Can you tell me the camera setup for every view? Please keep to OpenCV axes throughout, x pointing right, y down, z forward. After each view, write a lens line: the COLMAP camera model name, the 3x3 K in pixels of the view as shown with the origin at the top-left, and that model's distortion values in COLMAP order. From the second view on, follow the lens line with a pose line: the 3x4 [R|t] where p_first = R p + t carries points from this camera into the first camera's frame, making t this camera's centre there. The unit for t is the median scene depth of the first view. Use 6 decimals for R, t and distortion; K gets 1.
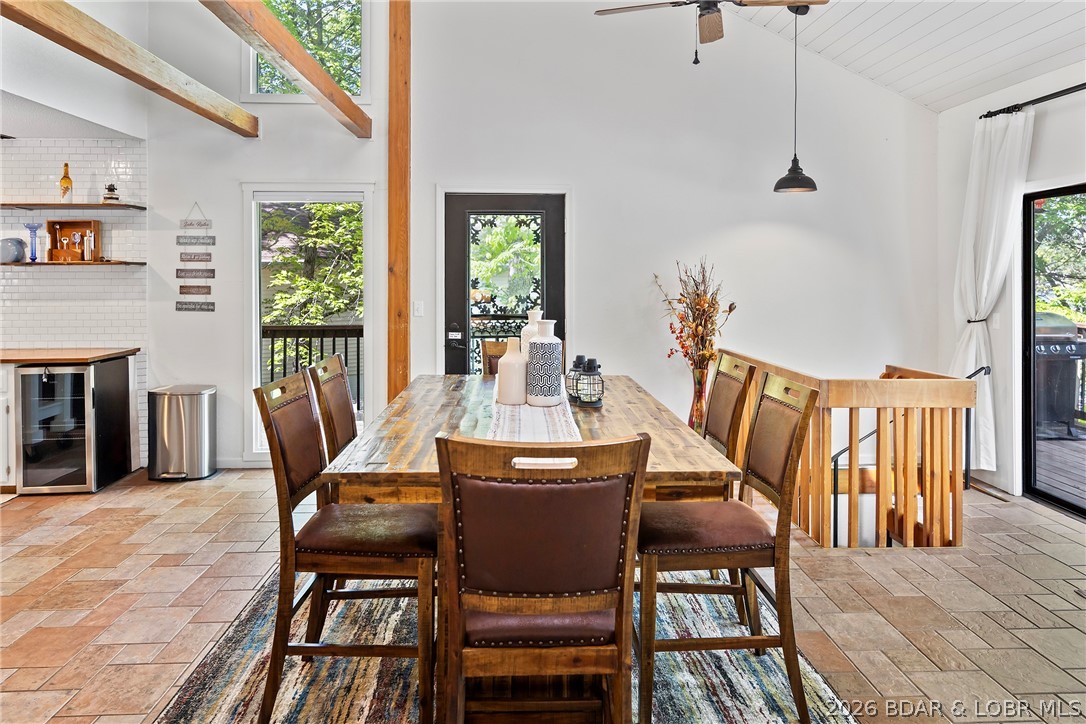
lens RADIAL K [[703.6, 0, 535.0], [0, 703.6, 277.3], [0, 0, 1]] dist [-0.001612, -0.005042]
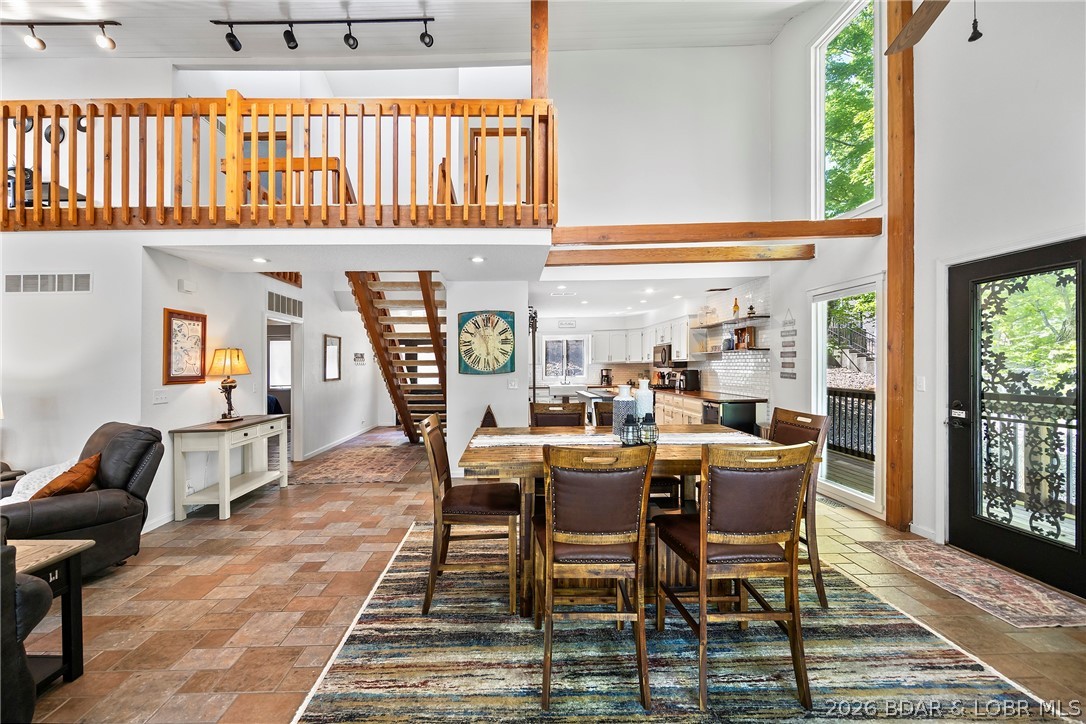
lens RADIAL K [[435.1, 0, 509.4], [0, 435.1, 354.2], [0, 0, 1]] dist [-0.000038, -0.000518]
pose [[-0.064873, -0.021753, -0.997656, 0.525050], [0.010849, 0.999688, -0.022503, 0.009176], [0.997835, -0.012283, -0.064617, 0.443709]]
